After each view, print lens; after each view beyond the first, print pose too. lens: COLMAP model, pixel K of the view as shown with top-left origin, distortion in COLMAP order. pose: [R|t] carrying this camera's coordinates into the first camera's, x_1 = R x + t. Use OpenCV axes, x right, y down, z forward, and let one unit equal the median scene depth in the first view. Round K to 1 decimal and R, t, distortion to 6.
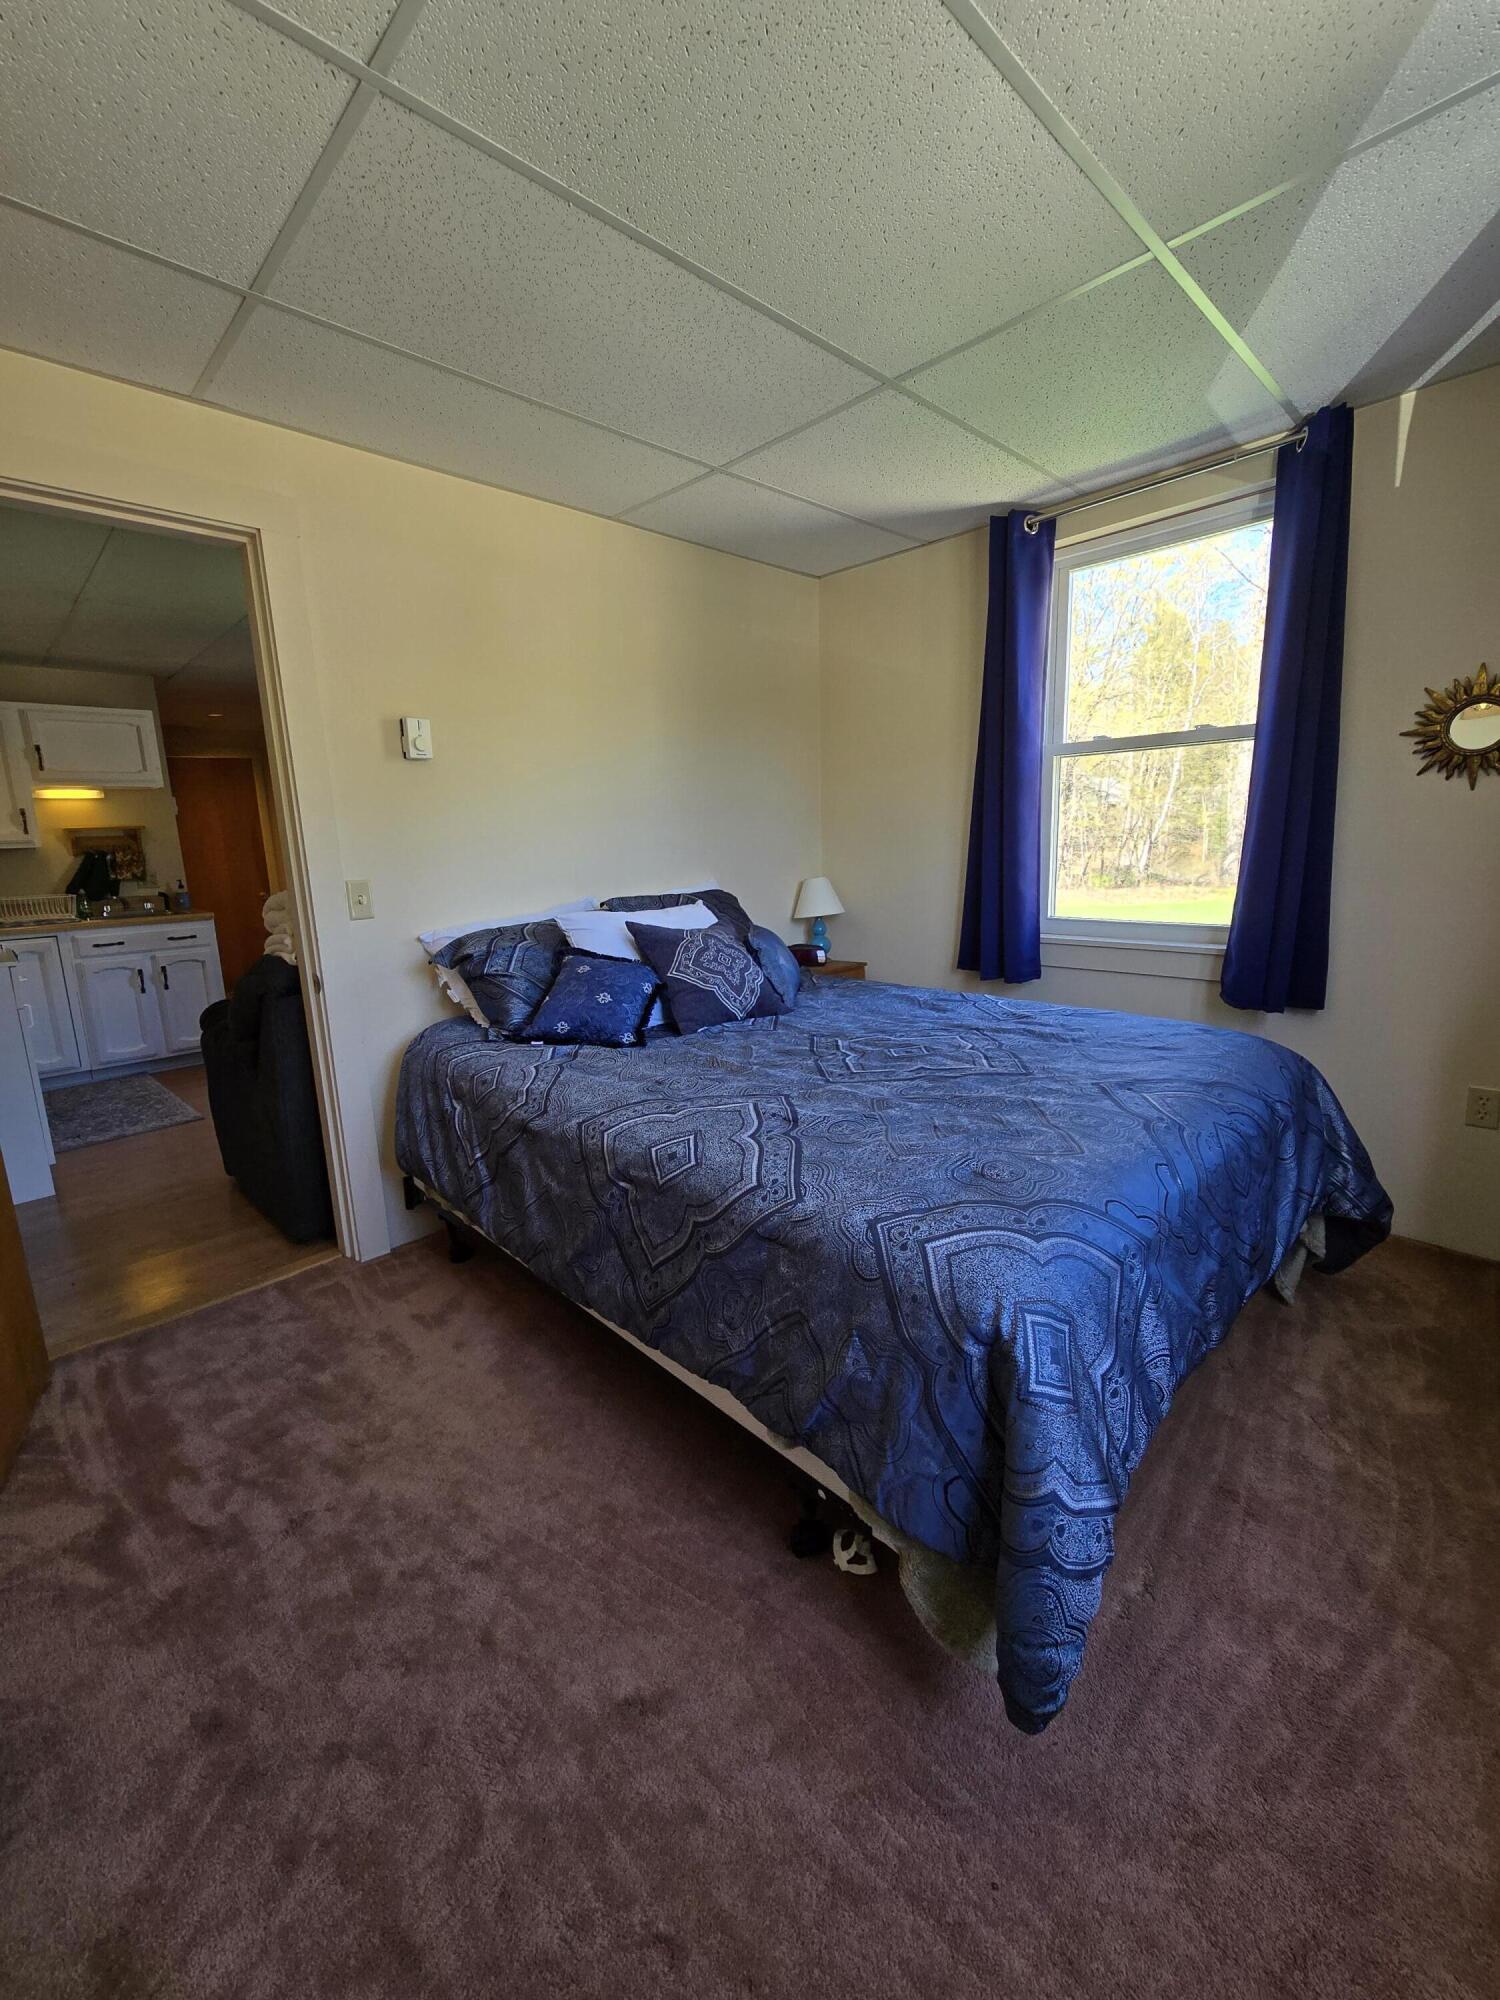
lens RADIAL K [[821.2, 0, 740.3], [0, 821.2, 993.2], [0, 0, 1]] dist [-0.003145, -0.000621]
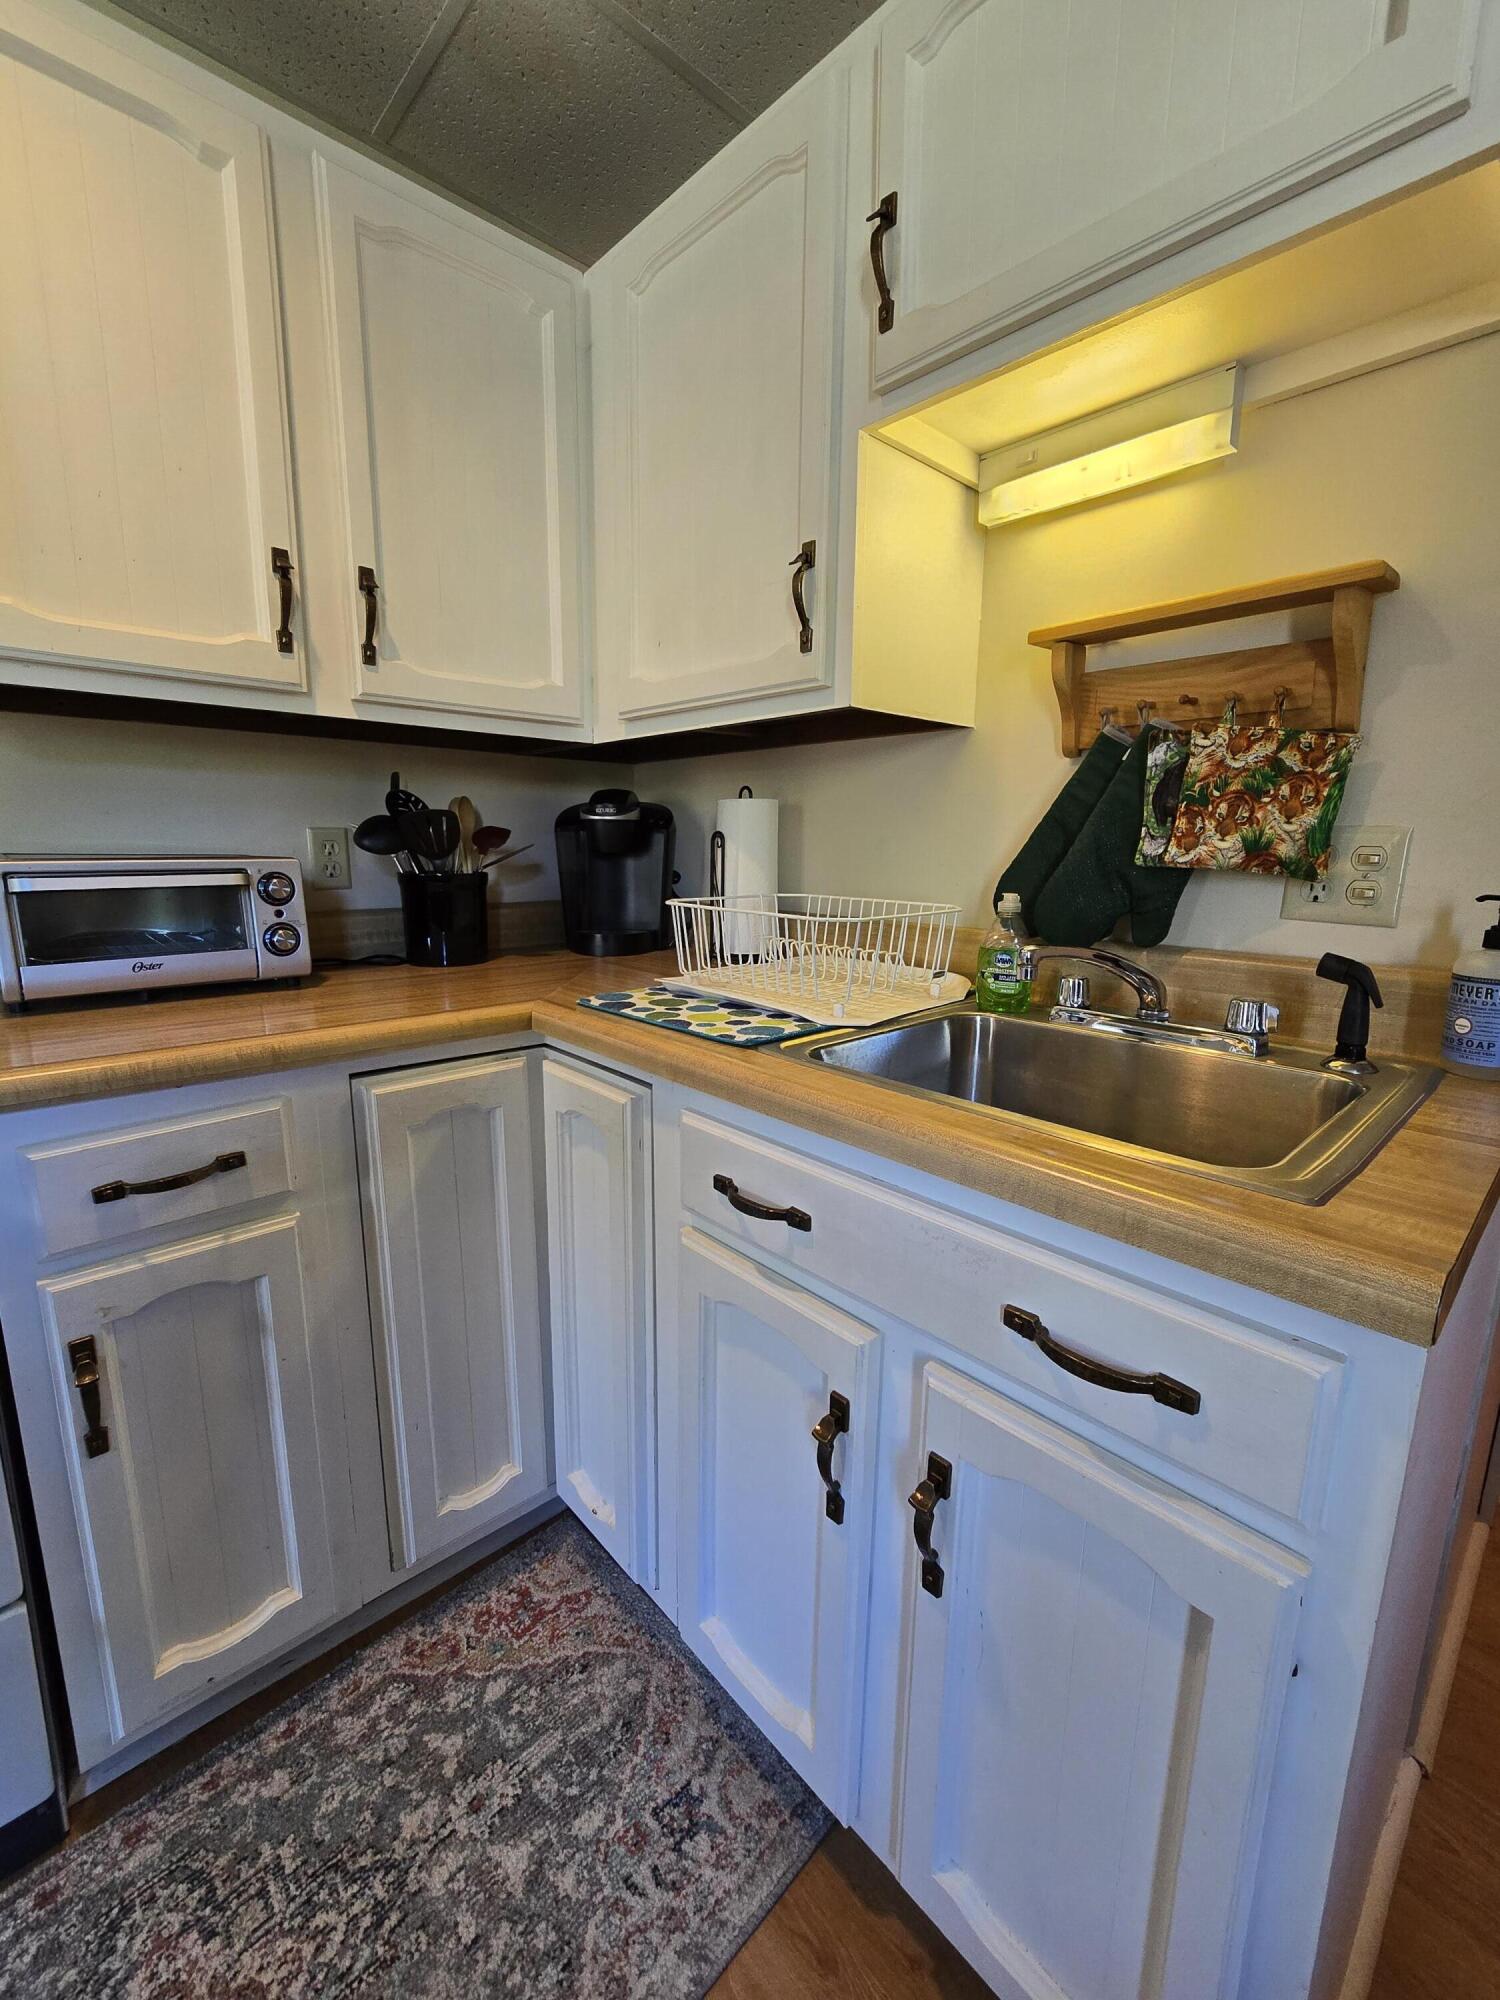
lens RADIAL K [[821.2, 0, 740.3], [0, 821.2, 993.2], [0, 0, 1]] dist [-0.003145, -0.000621]
pose [[-0.025655, 0.213664, -0.976570, -0.568695], [-0.197128, 0.956629, 0.214480, -0.135934], [0.980042, 0.198012, 0.017577, 0.932191]]
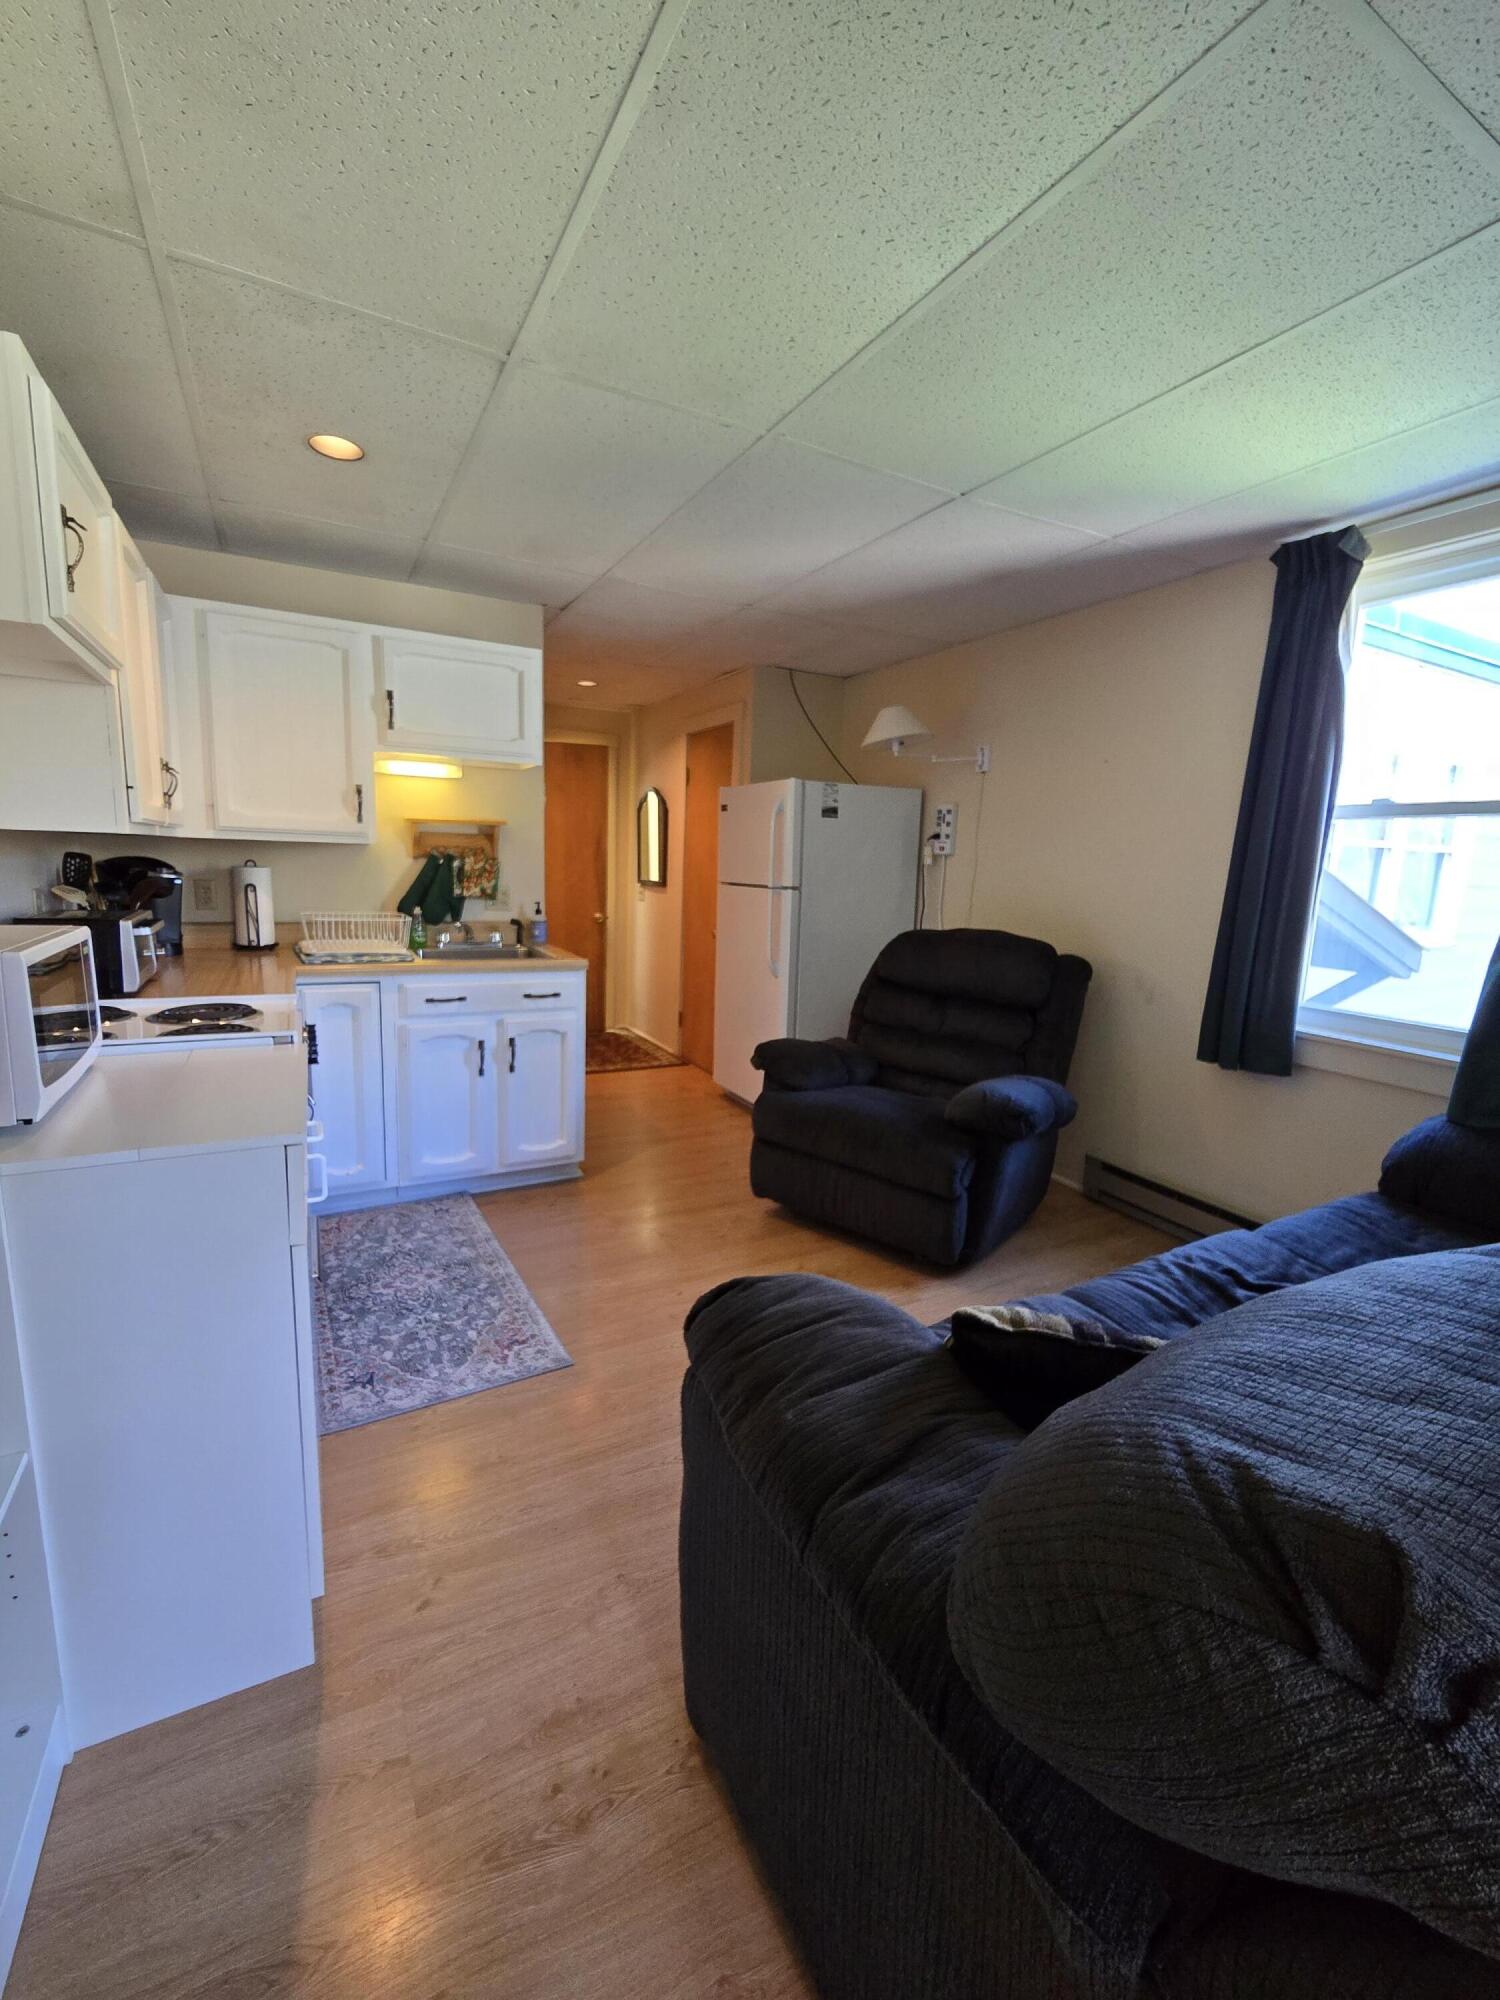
lens RADIAL K [[821.2, 0, 740.3], [0, 821.2, 993.2], [0, 0, 1]] dist [-0.003145, -0.000621]
pose [[0.959071, 0.109583, -0.261101, -0.360690], [-0.117531, 0.992956, -0.014974, -0.077824], [0.257621, 0.045049, 0.965195, 0.413515]]
